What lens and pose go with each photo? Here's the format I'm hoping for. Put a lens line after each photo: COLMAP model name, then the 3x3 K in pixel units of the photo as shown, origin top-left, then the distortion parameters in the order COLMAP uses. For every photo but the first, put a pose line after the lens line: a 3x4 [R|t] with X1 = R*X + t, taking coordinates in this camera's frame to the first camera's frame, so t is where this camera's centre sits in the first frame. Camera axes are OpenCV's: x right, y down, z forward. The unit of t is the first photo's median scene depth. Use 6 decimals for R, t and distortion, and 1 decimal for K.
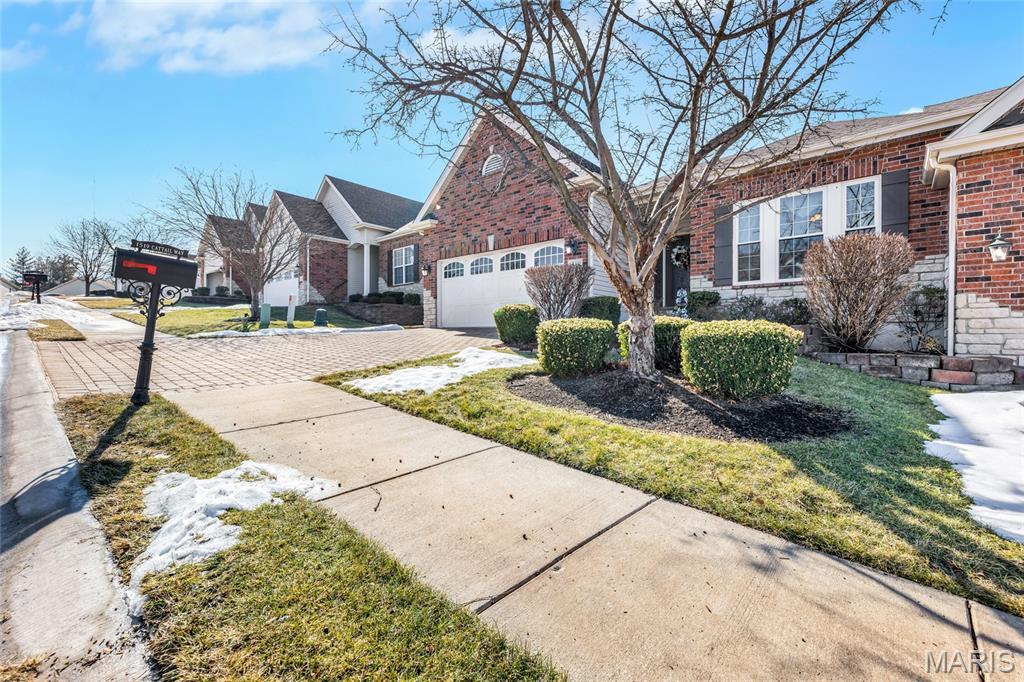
lens RADIAL K [[416.9, 0, 510.7], [0, 416.9, 339.7], [0, 0, 1]] dist [0.003609, 0.000105]
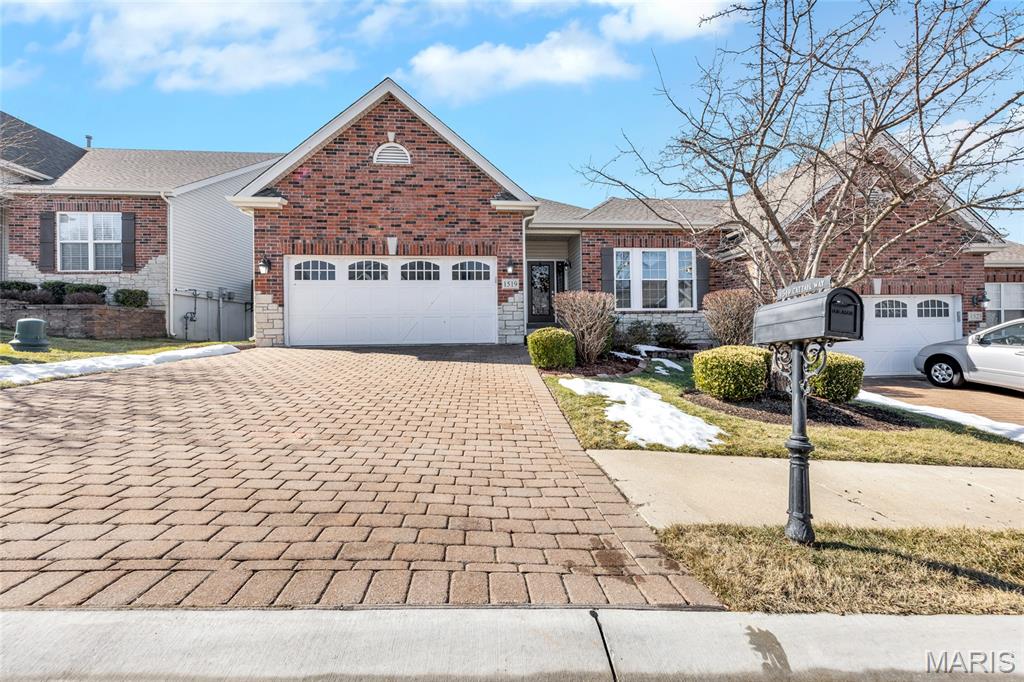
lens RADIAL K [[406.4, 0, 511.2], [0, 406.4, 331.2], [0, 0, 1]] dist [0.002228, 0.000246]
pose [[0.709338, -0.007567, 0.704828, -0.451402], [0.022159, 0.999688, -0.011569, -0.043543], [-0.704520, 0.023825, 0.709284, 0.243767]]
